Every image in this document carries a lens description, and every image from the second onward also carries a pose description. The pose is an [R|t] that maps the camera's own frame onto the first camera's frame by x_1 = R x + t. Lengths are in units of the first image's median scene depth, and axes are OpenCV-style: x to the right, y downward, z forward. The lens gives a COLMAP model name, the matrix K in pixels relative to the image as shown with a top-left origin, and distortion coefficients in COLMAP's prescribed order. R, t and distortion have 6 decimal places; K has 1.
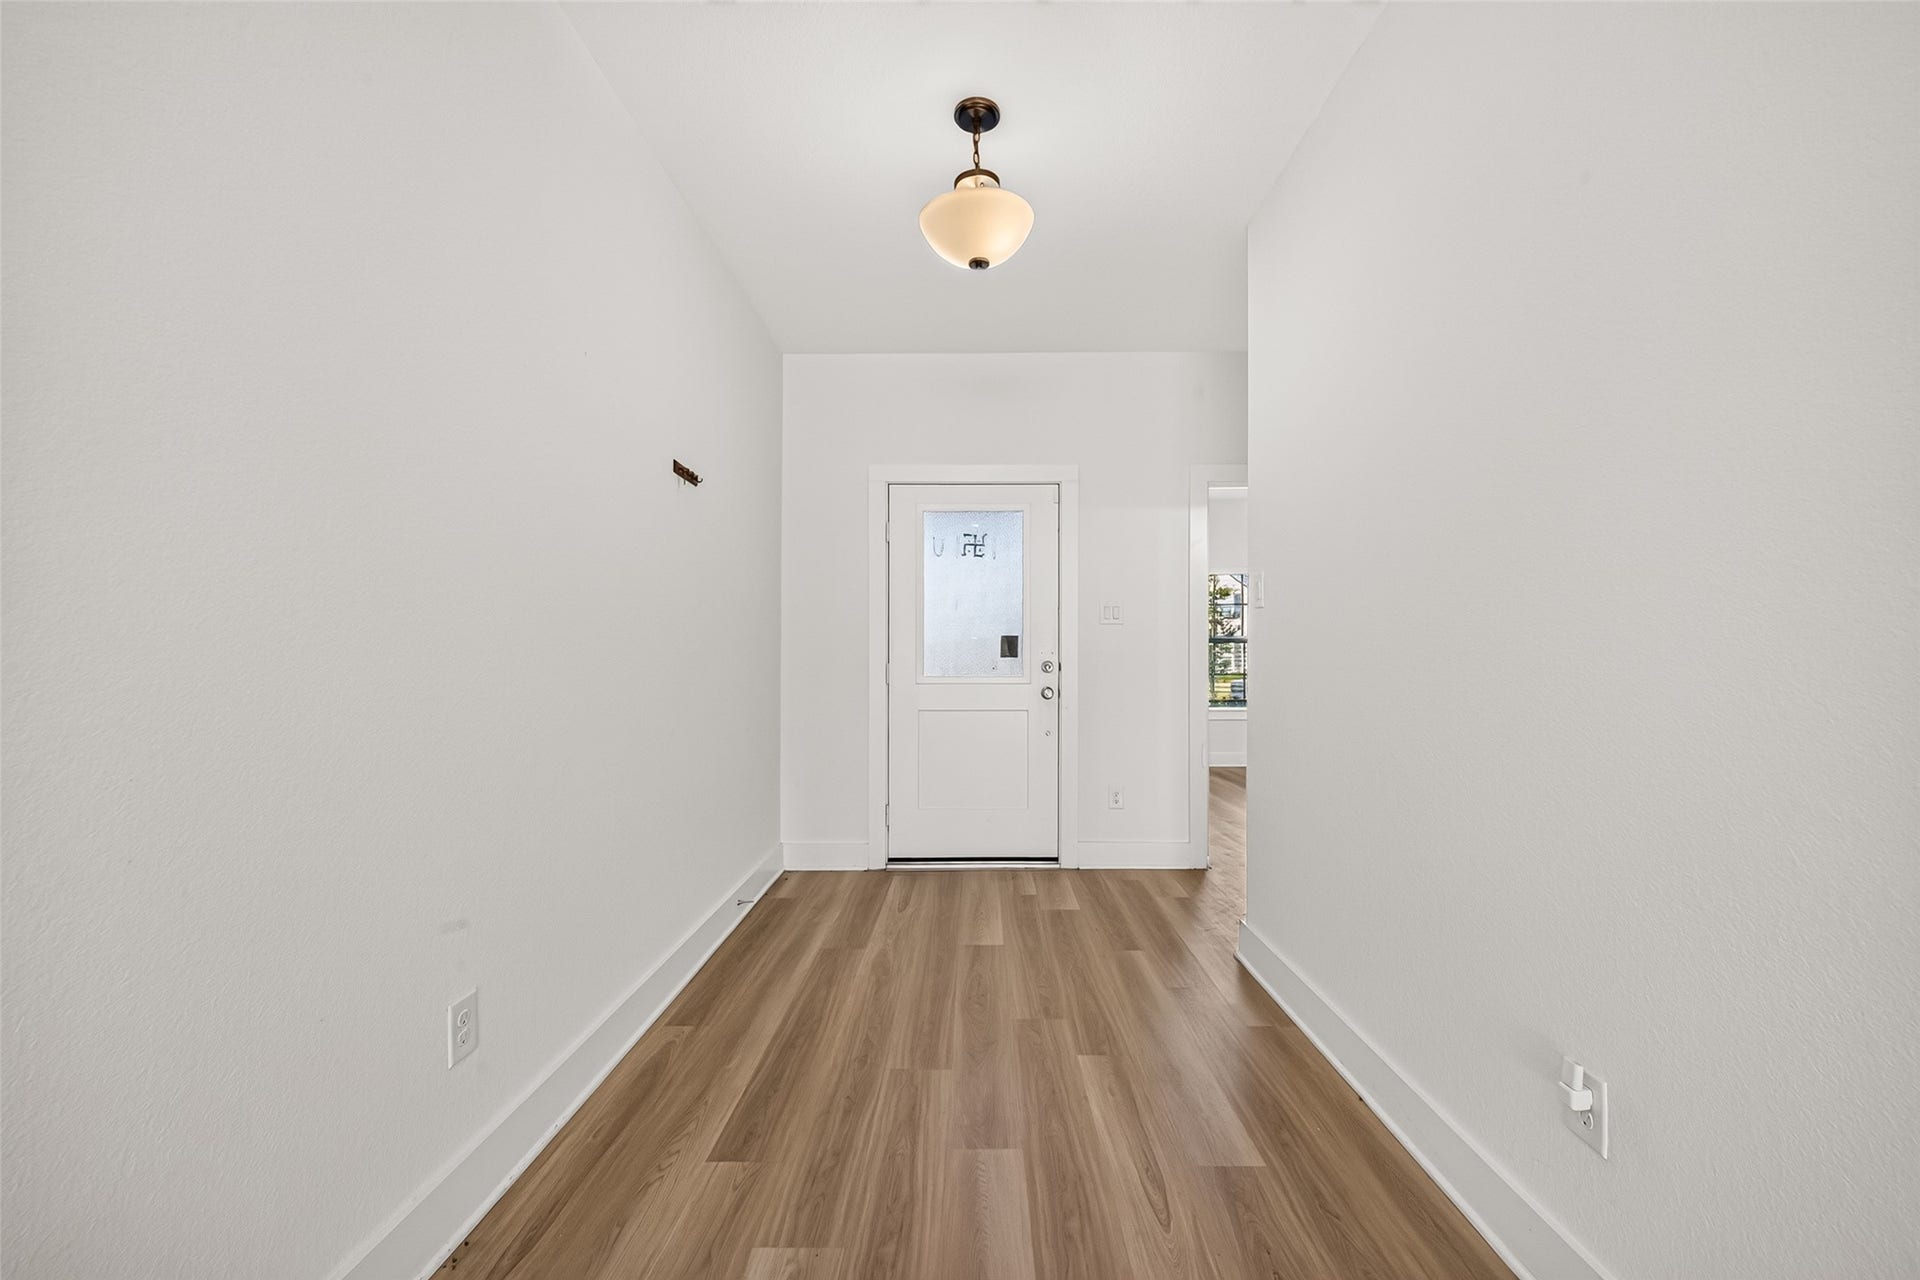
lens RADIAL K [[751.8, 0, 966.4], [0, 751.8, 656.6], [0, 0, 1]] dist [0.000953, -0.000102]
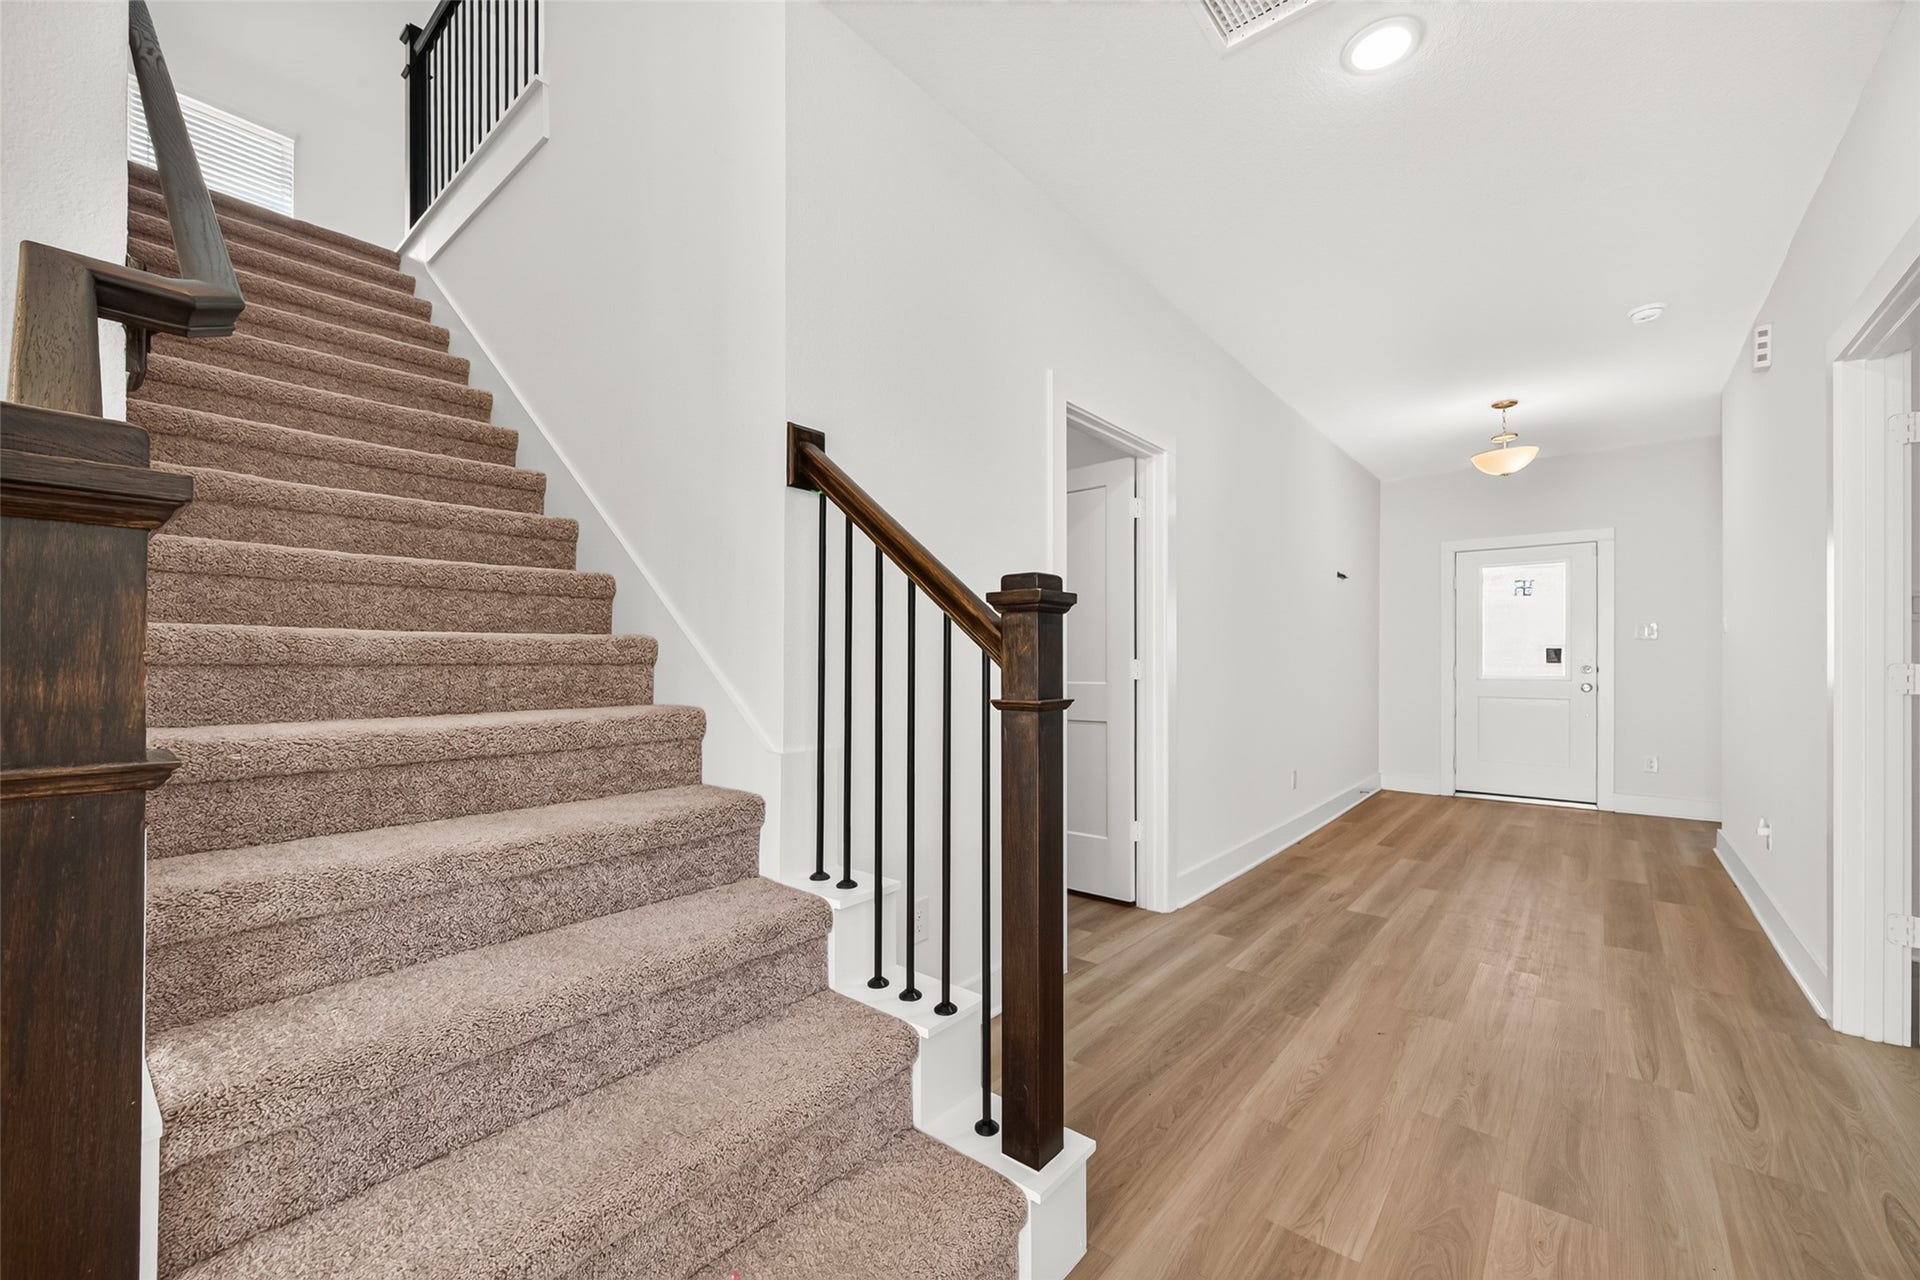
lens RADIAL K [[751.8, 0, 966.4], [0, 751.8, 656.6], [0, 0, 1]] dist [0.000953, -0.000102]
pose [[0.773671, 0.000469, -0.633587, 0.204848], [-0.002806, 0.999992, -0.002687, -0.007434], [0.633581, 0.003856, 0.773667, -1.763173]]
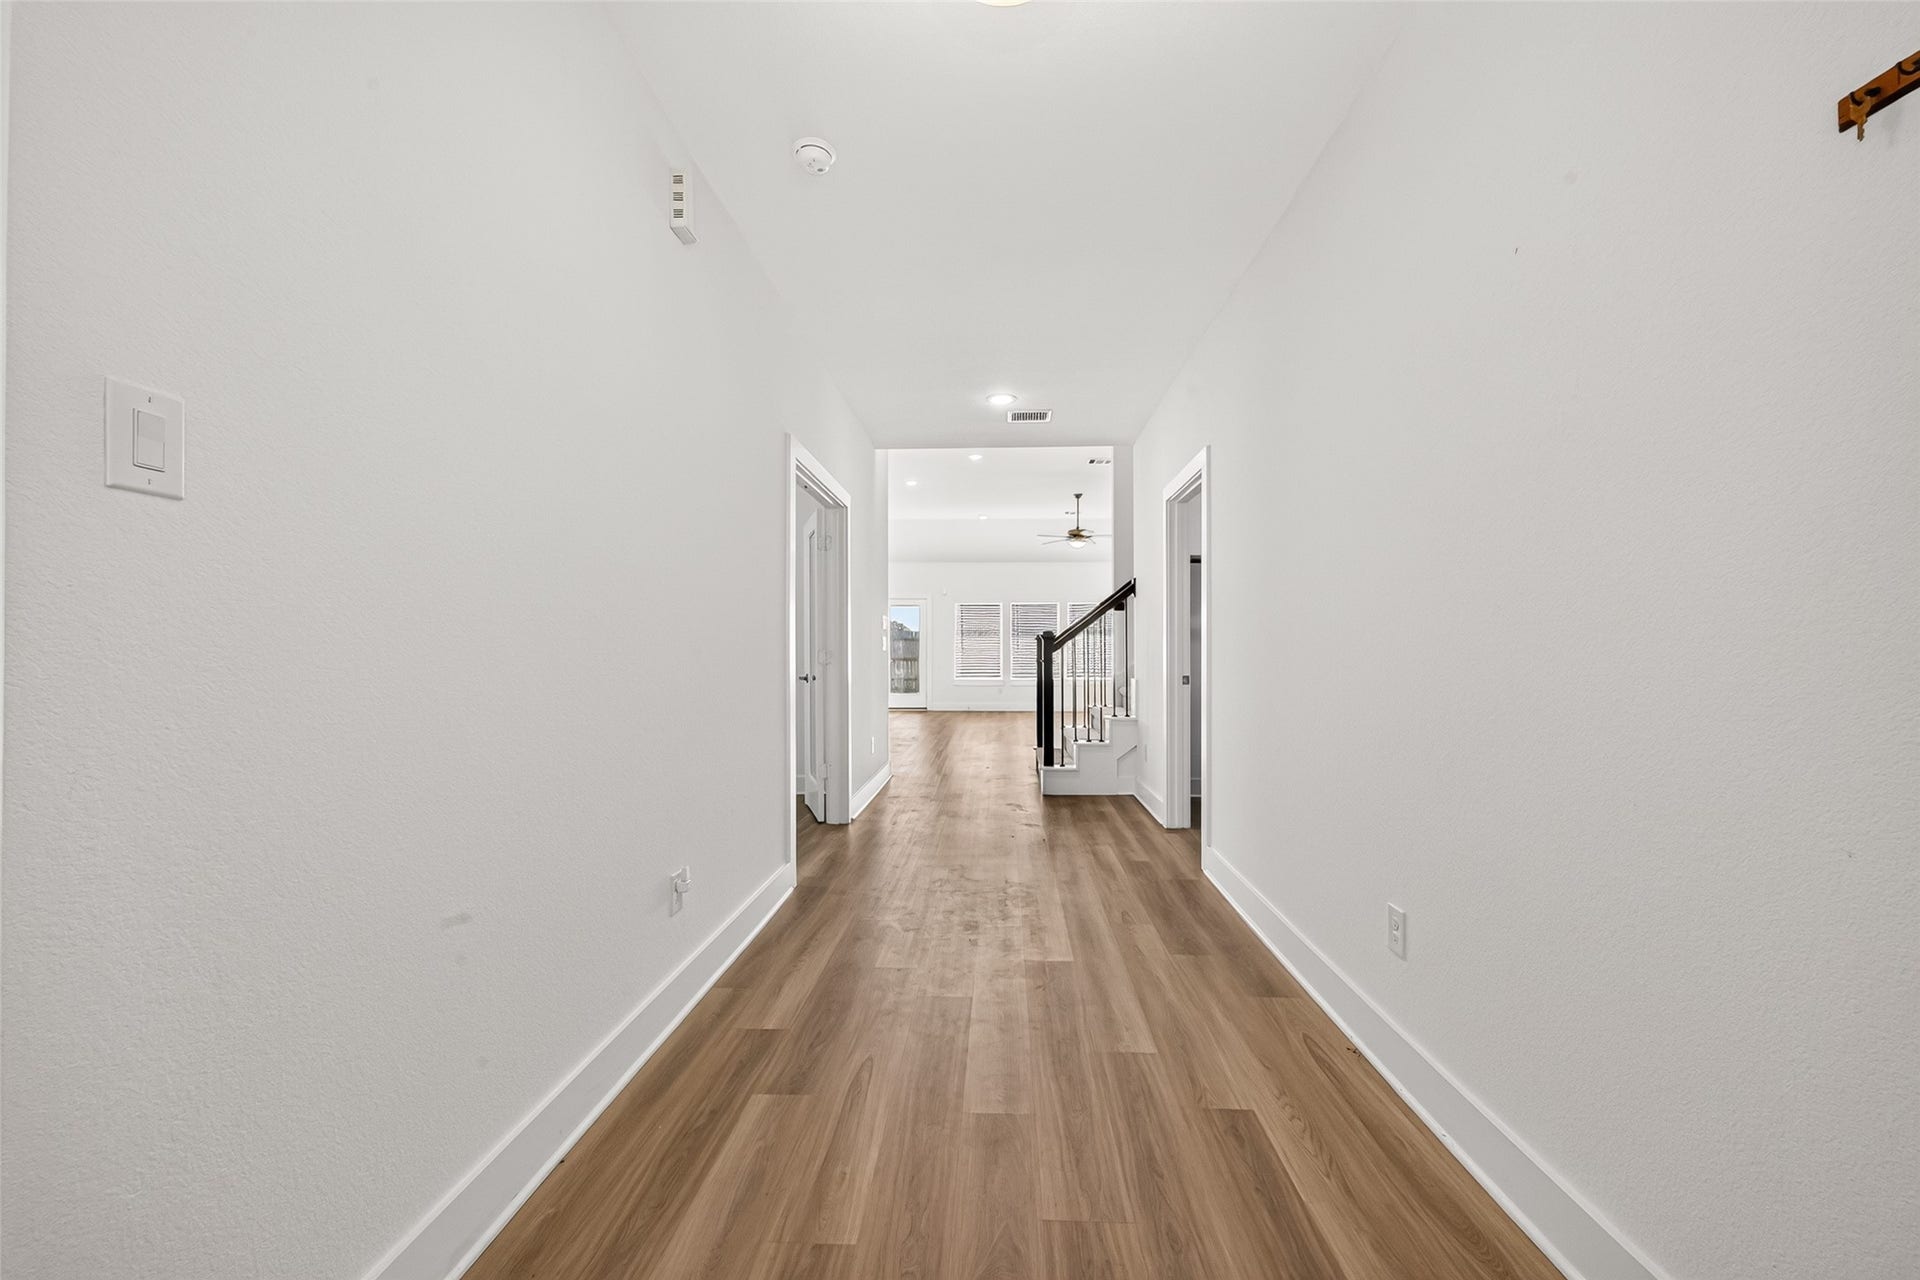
lens RADIAL K [[751.8, 0, 966.4], [0, 751.8, 656.6], [0, 0, 1]] dist [0.000953, -0.000102]
pose [[-0.999414, 0.004164, 0.033990, 0.027039], [0.004224, 0.999990, 0.001693, 0.007725], [-0.033982, 0.001836, -0.999421, 1.833310]]
